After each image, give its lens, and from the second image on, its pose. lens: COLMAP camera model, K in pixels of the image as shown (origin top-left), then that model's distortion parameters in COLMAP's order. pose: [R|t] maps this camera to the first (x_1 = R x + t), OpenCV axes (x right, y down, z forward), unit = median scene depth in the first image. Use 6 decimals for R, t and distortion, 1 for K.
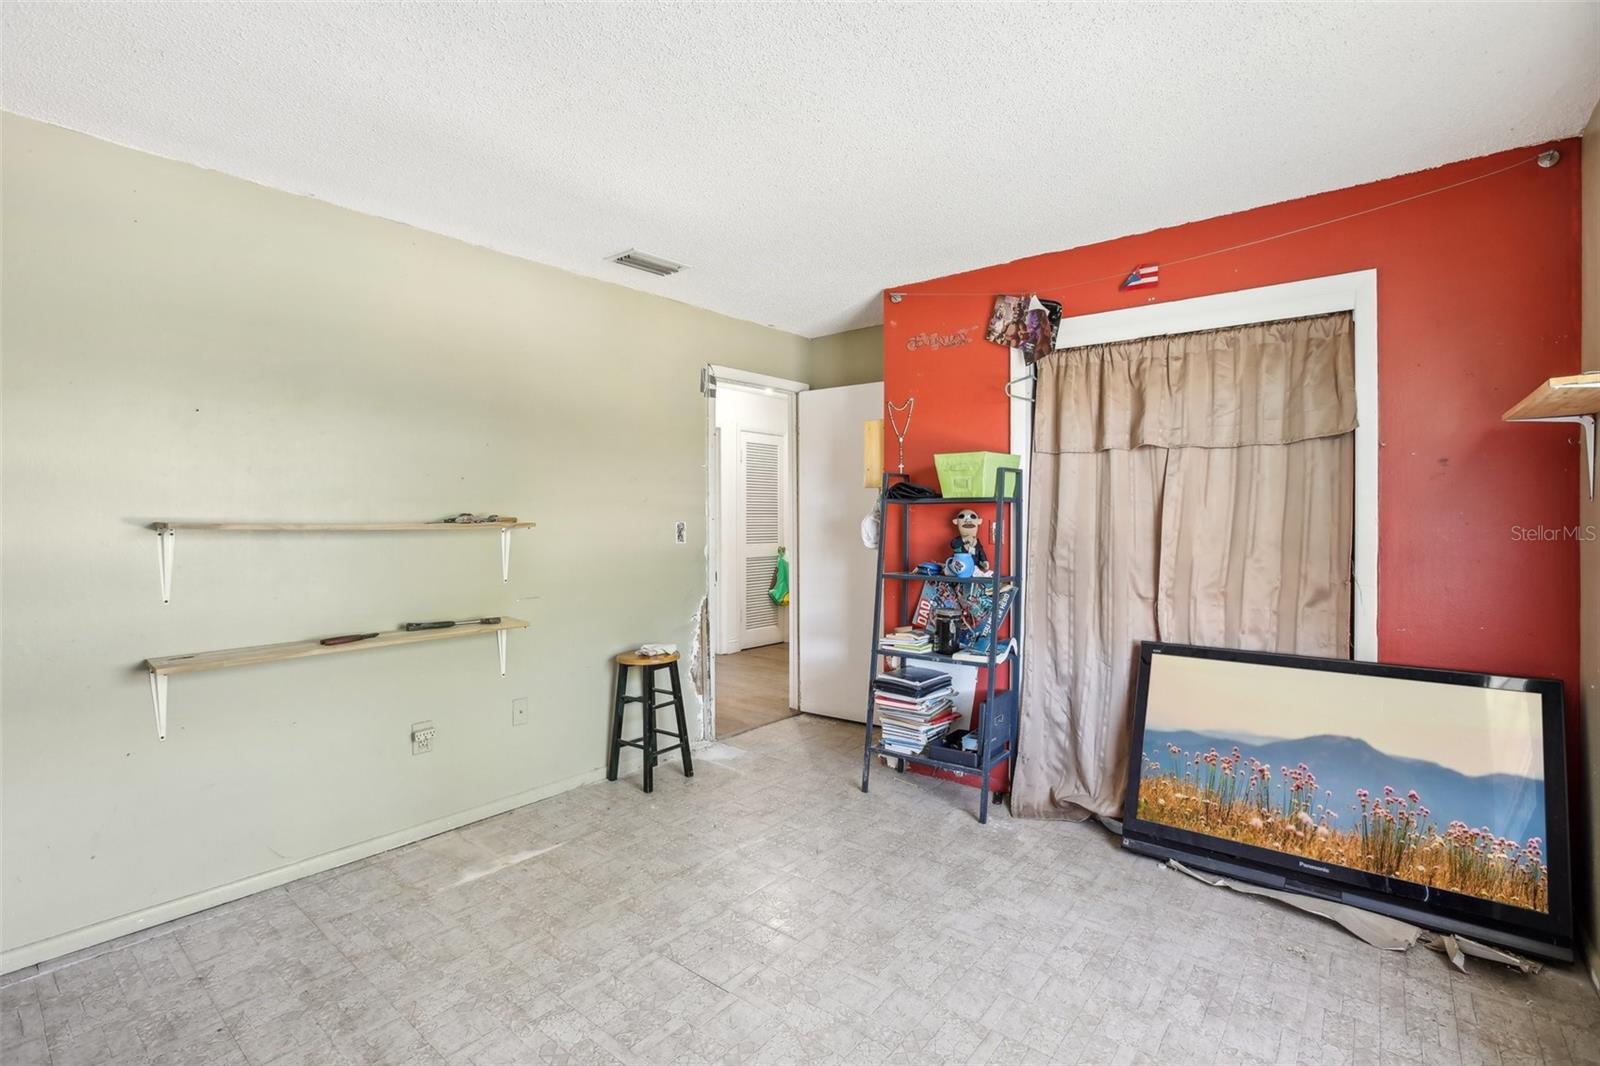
lens RADIAL K [[732.1, 0, 792.8], [0, 732.1, 522.0], [0, 0, 1]] dist [-0.023229, 0.007982]
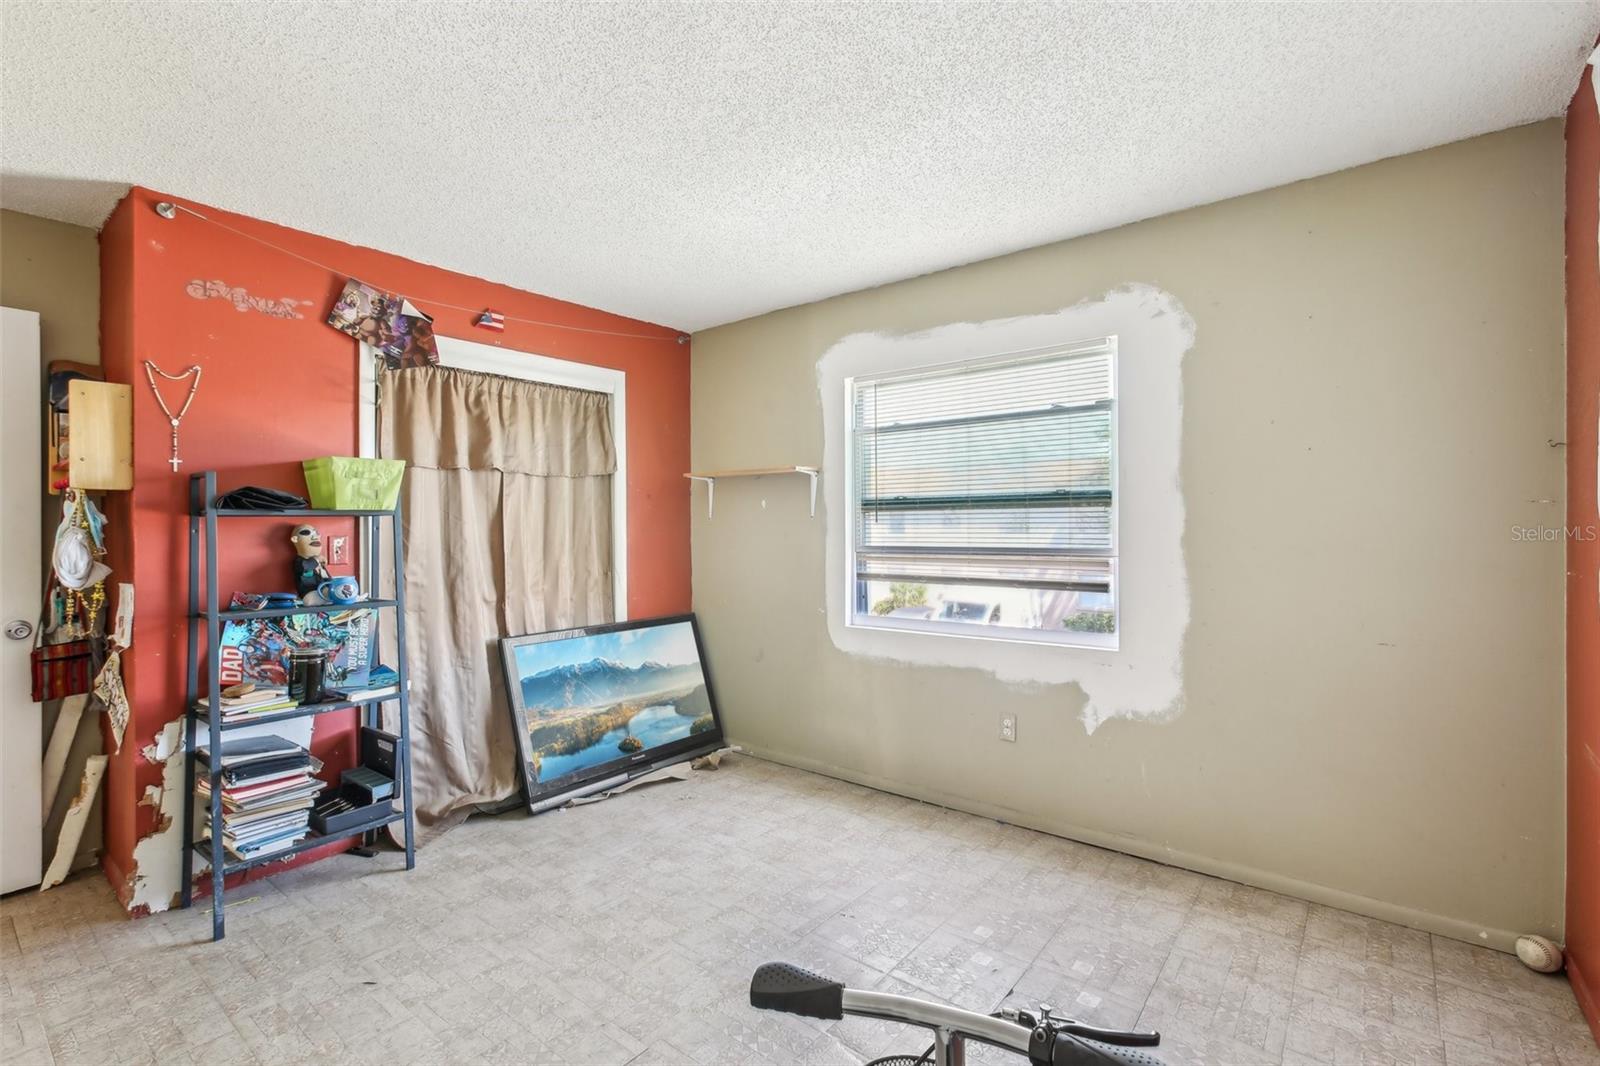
lens RADIAL K [[732.1, 0, 796.3], [0, 732.1, 533.3], [0, 0, 1]] dist [-0.023229, 0.007982]
pose [[-0.002417, -0.011096, 0.999936, -0.669231], [0.017080, 0.999792, 0.011135, -0.007909], [-0.999851, 0.017106, -0.002227, 0.534219]]
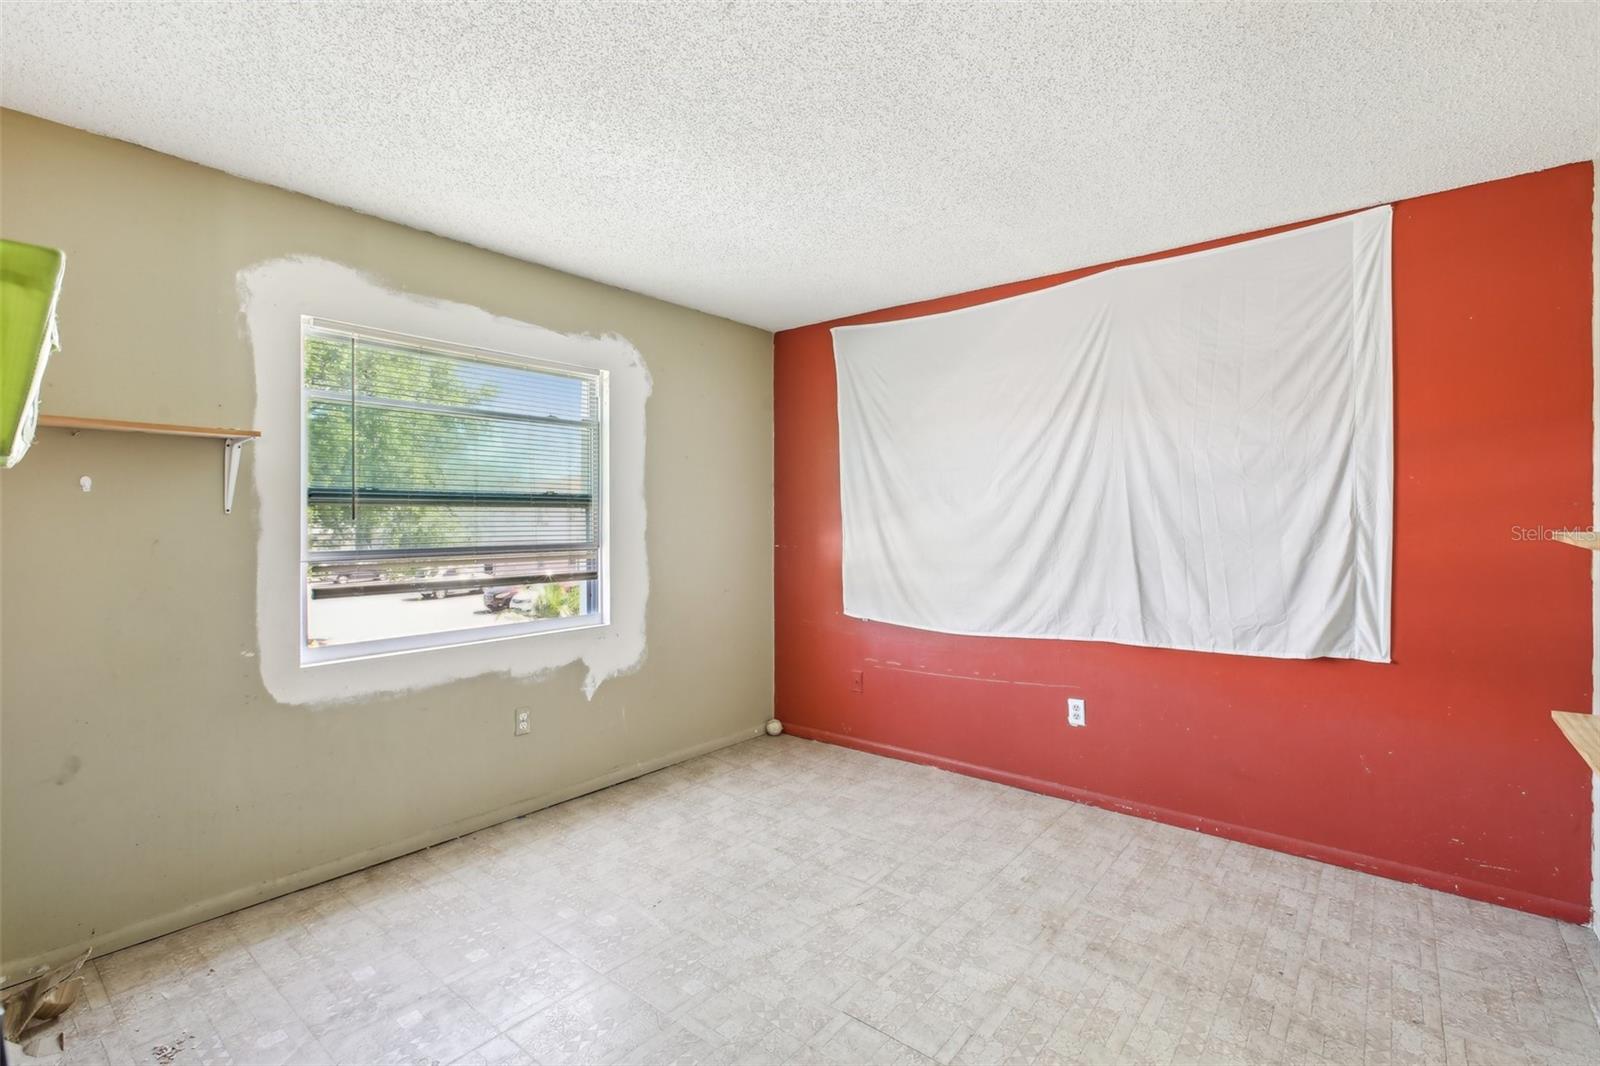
lens RADIAL K [[732.1, 0, 802.5], [0, 732.1, 530.2], [0, 0, 1]] dist [-0.023229, 0.007982]
pose [[-0.999981, 0.004002, -0.004635, -0.021897], [0.003901, 0.999759, 0.021583, -0.014240], [0.004720, 0.021565, -0.999756, 1.309857]]
